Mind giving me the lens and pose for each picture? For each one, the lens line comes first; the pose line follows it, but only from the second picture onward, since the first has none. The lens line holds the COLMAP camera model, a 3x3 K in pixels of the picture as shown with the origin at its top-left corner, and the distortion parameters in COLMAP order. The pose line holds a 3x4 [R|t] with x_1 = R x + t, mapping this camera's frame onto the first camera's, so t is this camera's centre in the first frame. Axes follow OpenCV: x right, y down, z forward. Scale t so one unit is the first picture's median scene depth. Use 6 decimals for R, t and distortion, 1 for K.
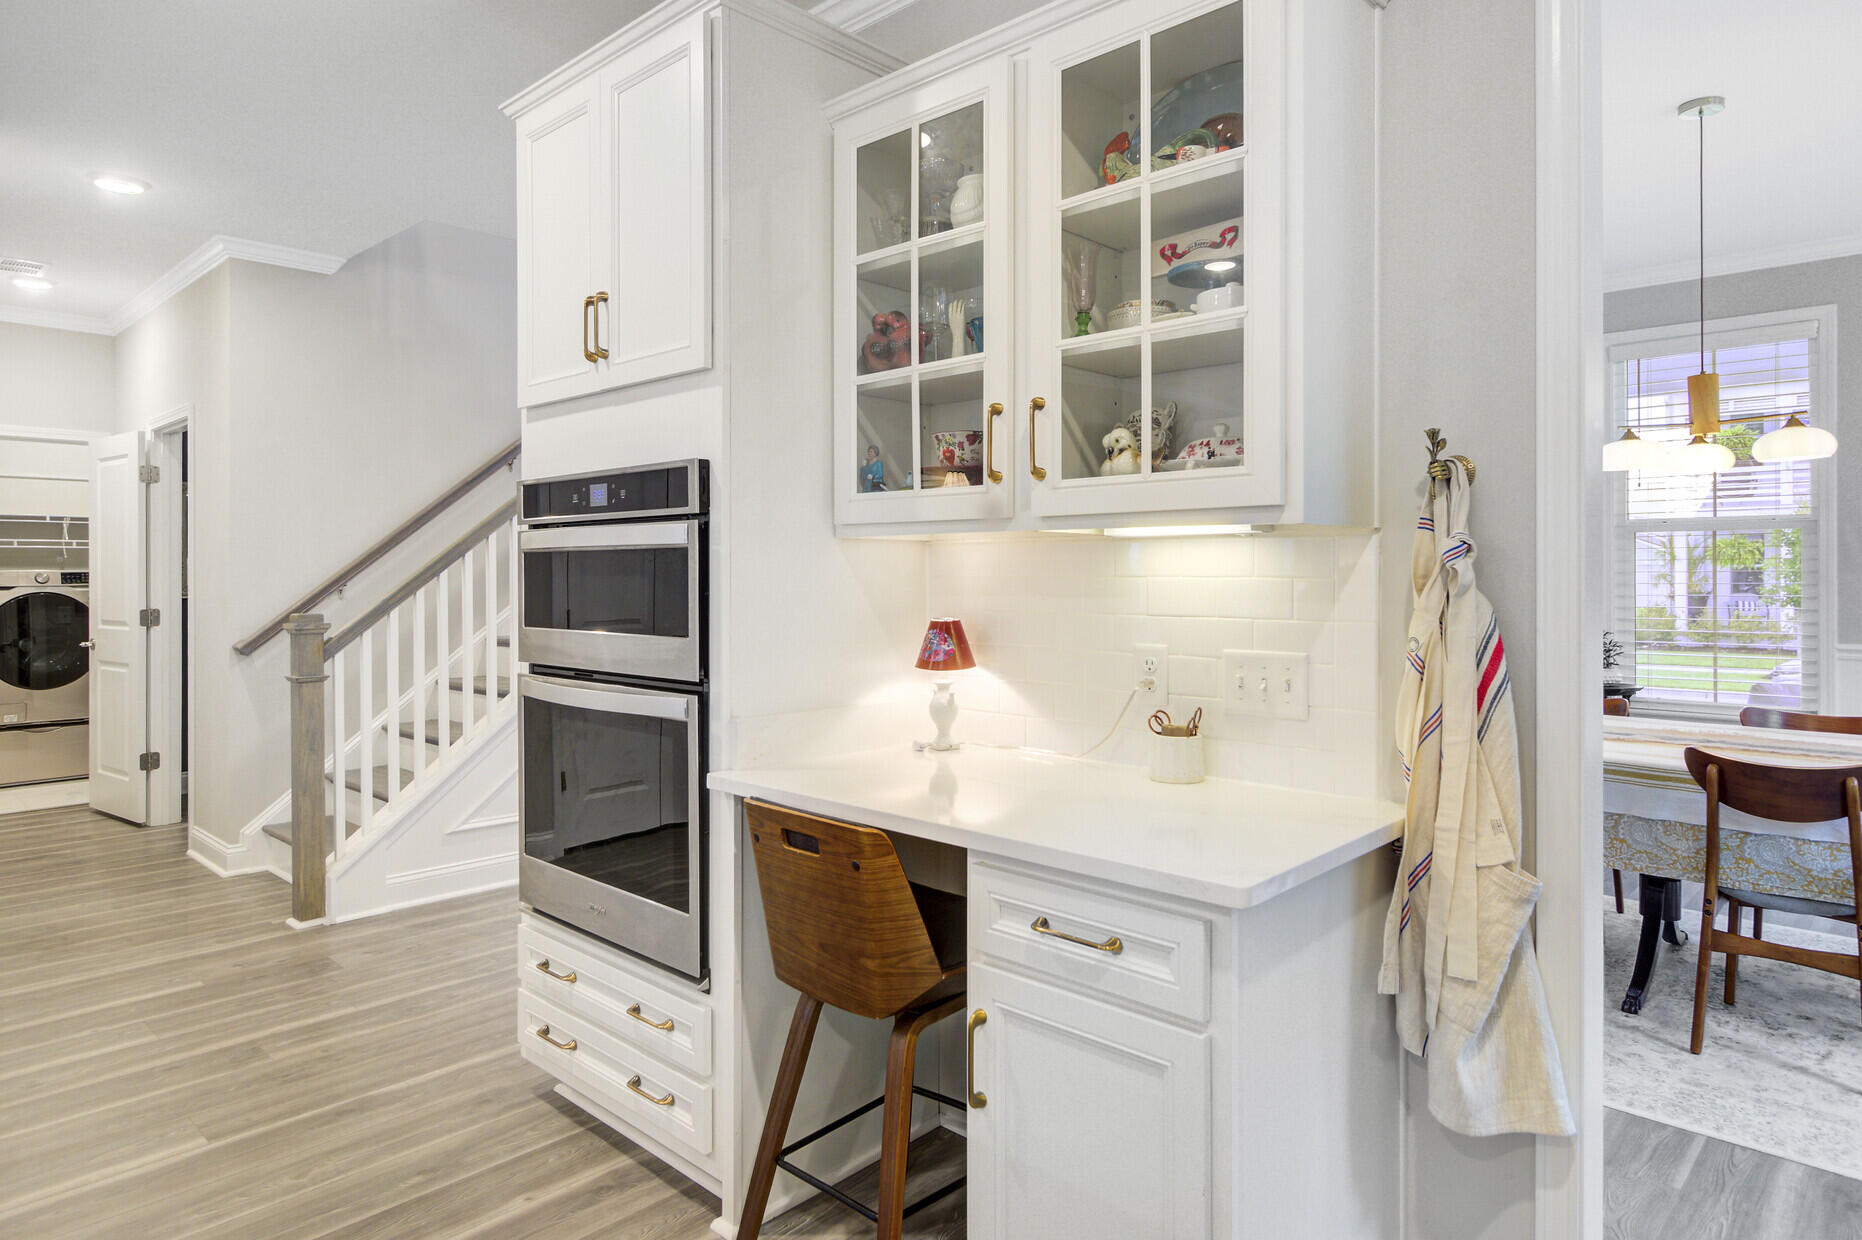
lens RADIAL K [[1110.0, 0, 932.3], [0, 1110.0, 565.0], [0, 0, 1]] dist [0.000577, 0.000241]
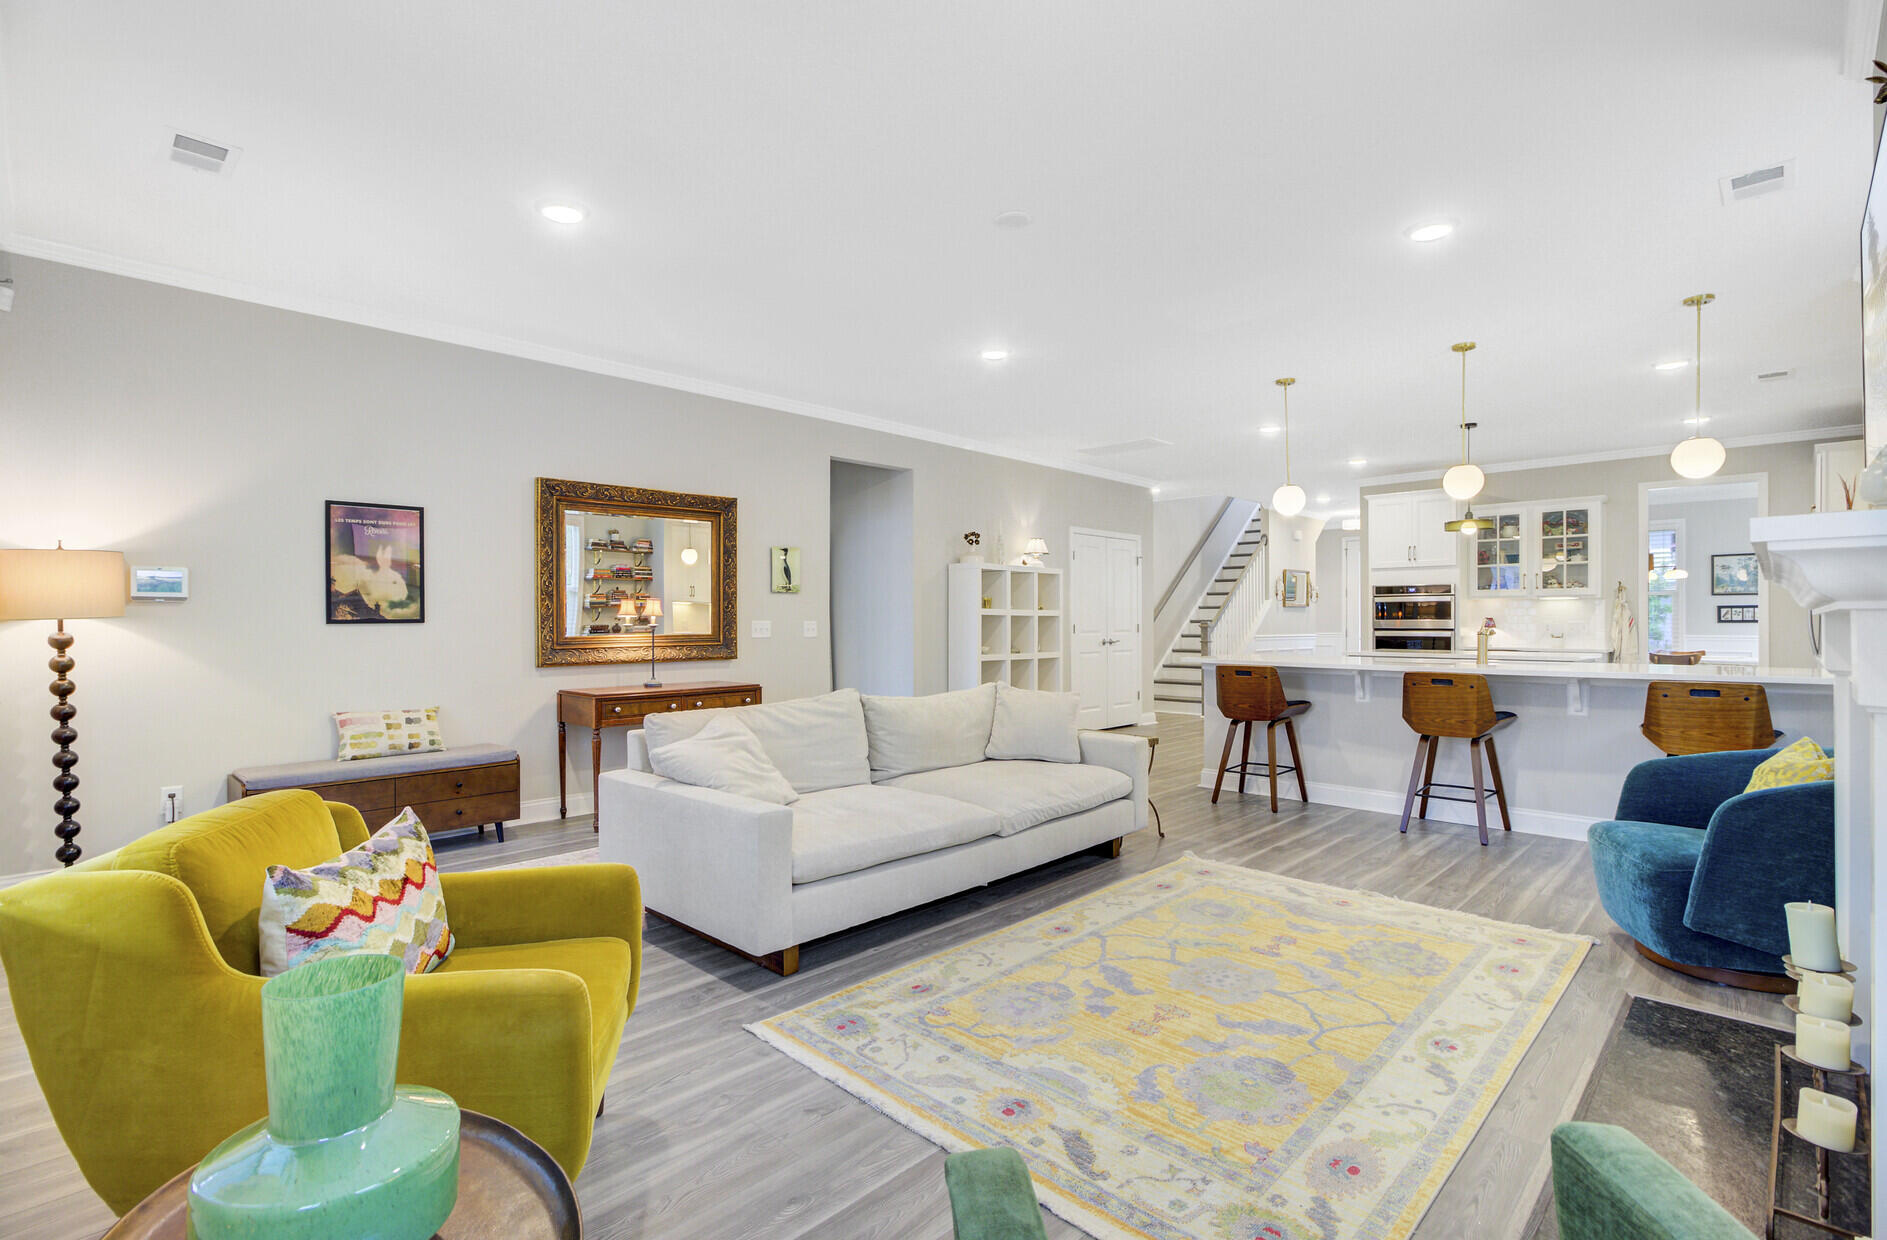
lens RADIAL K [[860.3, 0, 943.5], [0, 860.3, 620.0], [0, 0, 1]] dist [-0.000088, 0.000010]
pose [[0.999885, 0.003455, -0.014760, -2.376012], [-0.003504, 0.999989, -0.003269, 0.083665], [0.014749, 0.003320, 0.999886, -2.793218]]
